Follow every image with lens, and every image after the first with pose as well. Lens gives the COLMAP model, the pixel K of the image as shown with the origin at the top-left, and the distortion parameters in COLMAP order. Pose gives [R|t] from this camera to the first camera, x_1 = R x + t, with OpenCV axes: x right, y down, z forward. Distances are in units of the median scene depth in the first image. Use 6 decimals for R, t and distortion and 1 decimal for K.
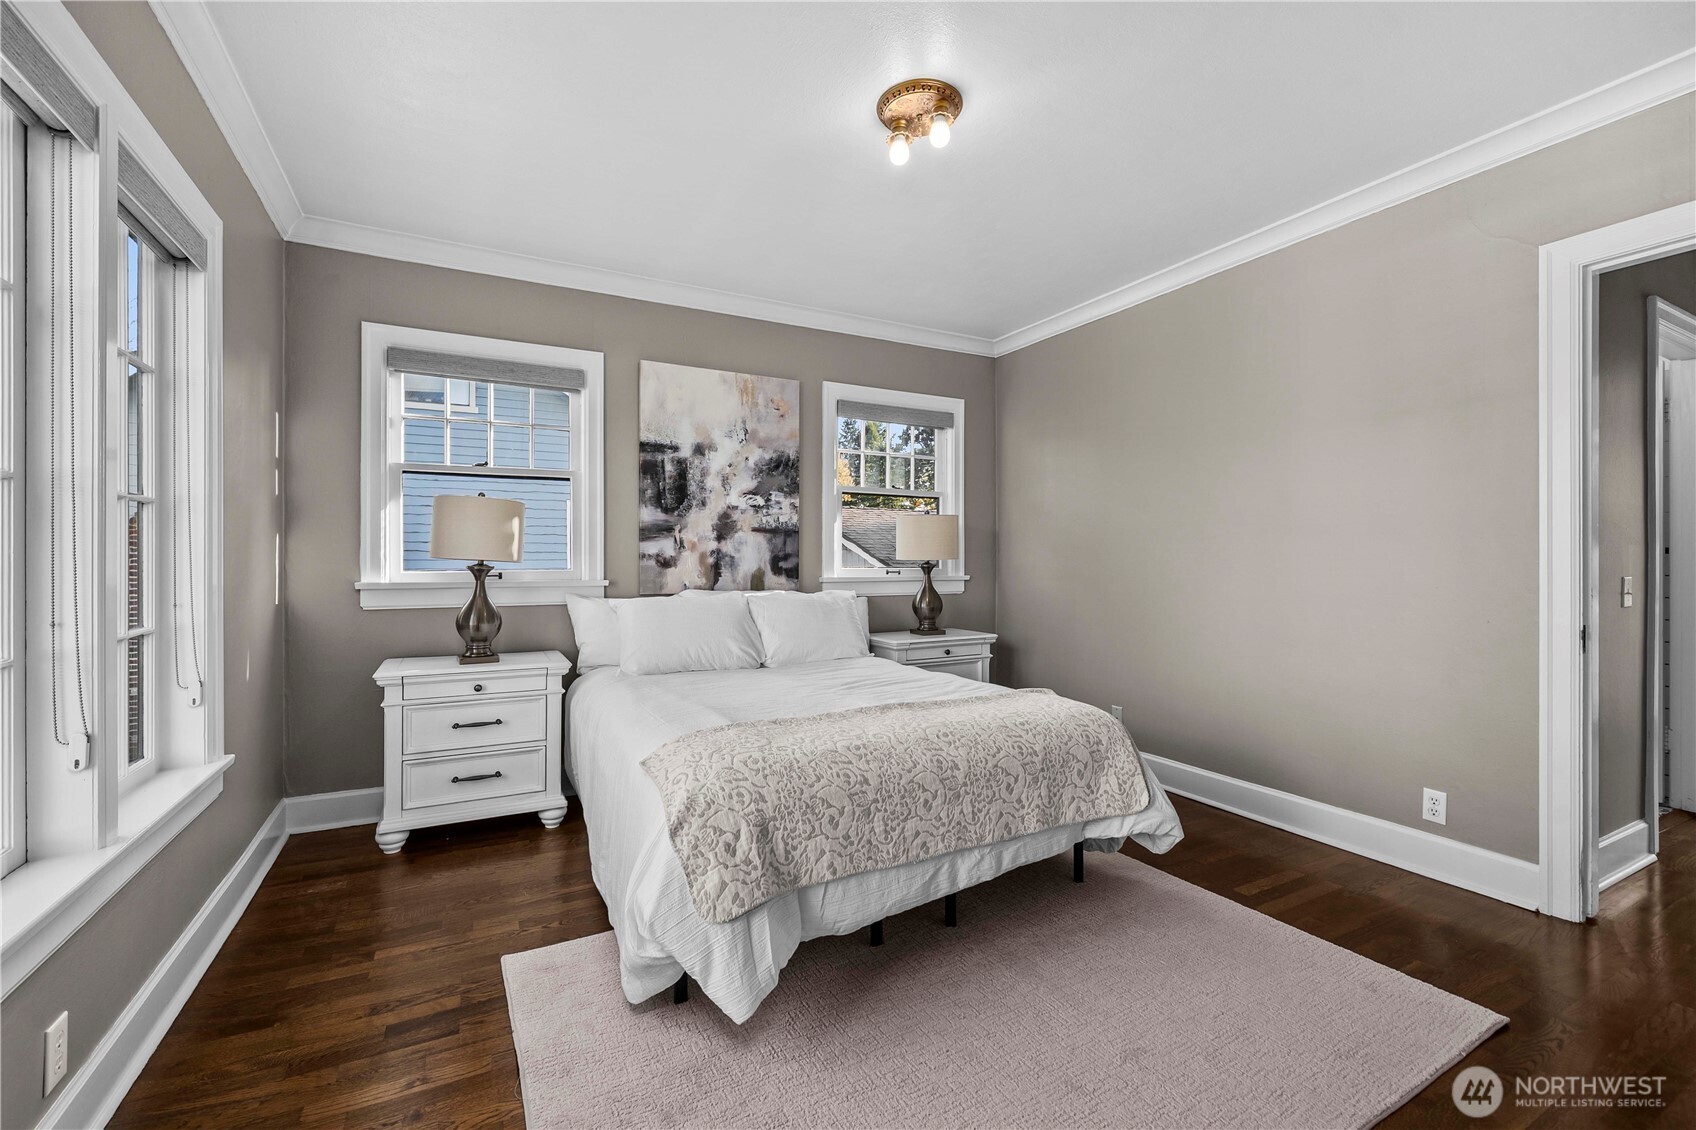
lens RADIAL K [[707.8, 0, 841.9], [0, 707.8, 559.4], [0, 0, 1]] dist [-0.000720, -0.000305]
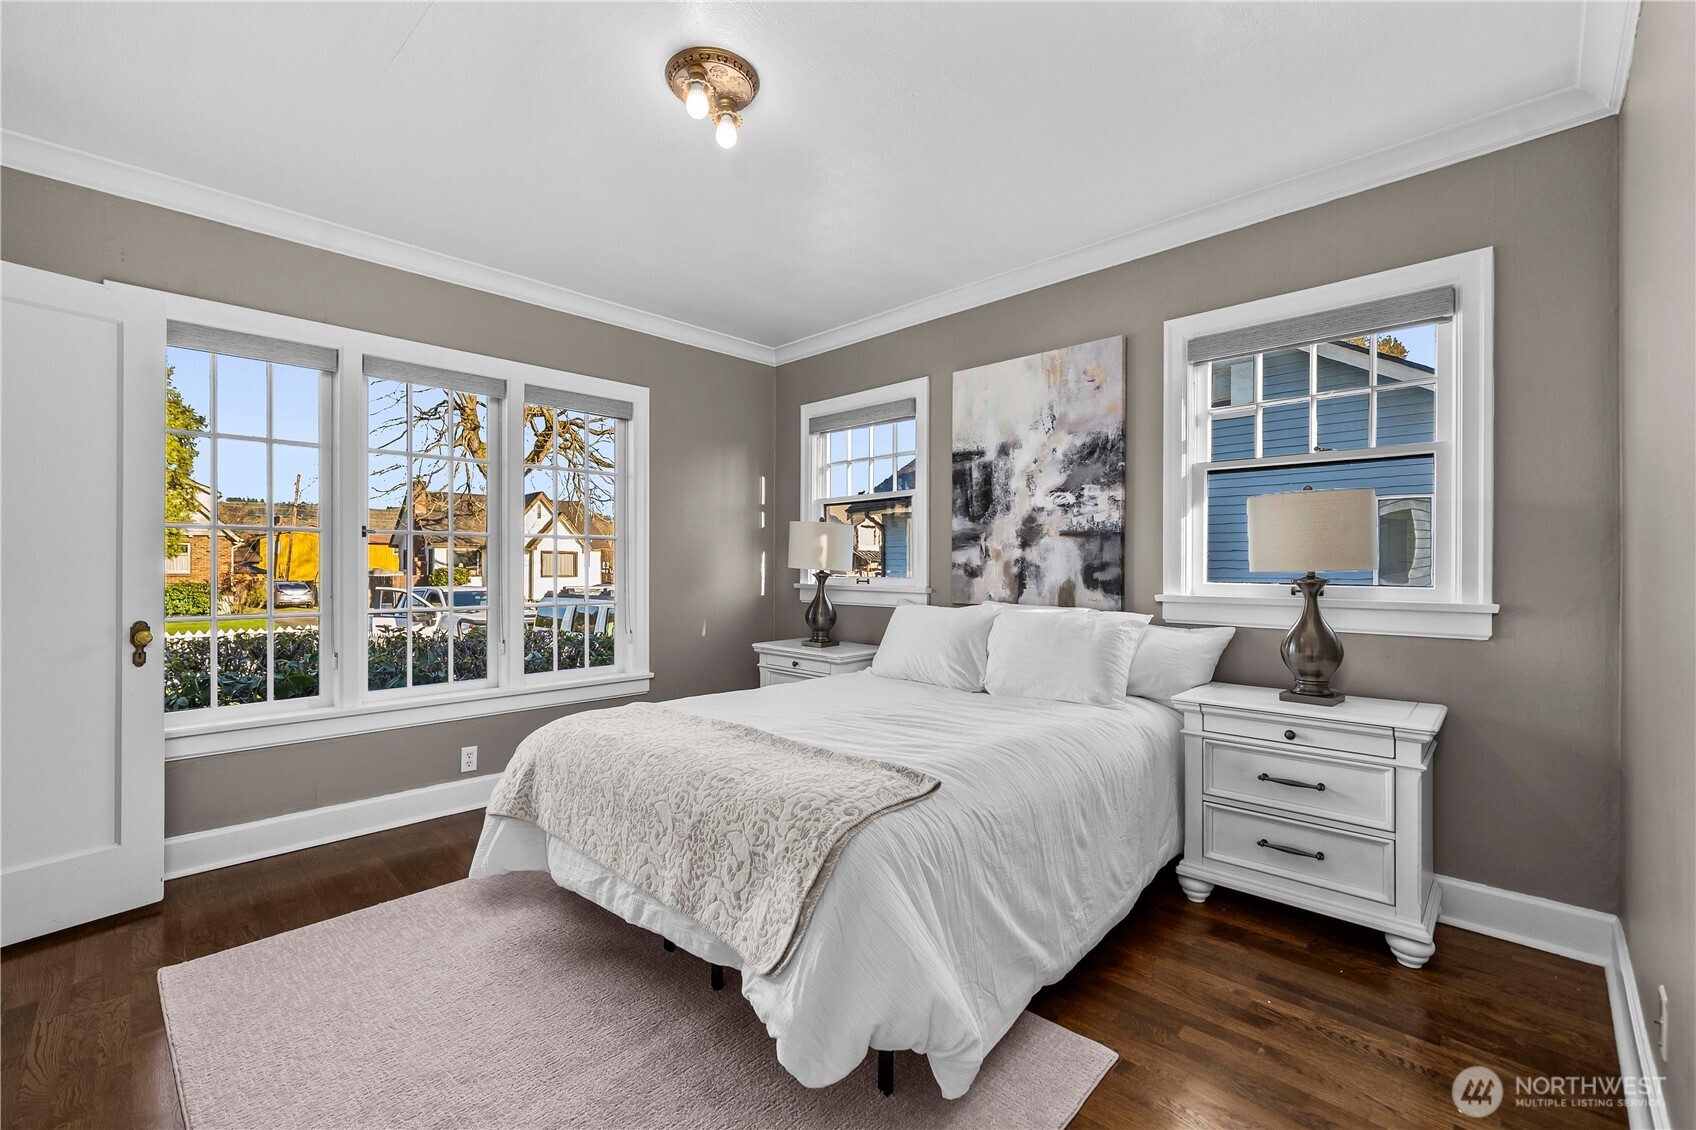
lens RADIAL K [[707.8, 0, 844.9], [0, 707.8, 565.2], [0, 0, 1]] dist [-0.000720, -0.000305]
pose [[0.316441, -0.001245, -0.948612, 0.602772], [-0.003749, 0.999990, -0.002563, -0.001866], [0.948605, 0.004367, 0.316433, 0.508302]]
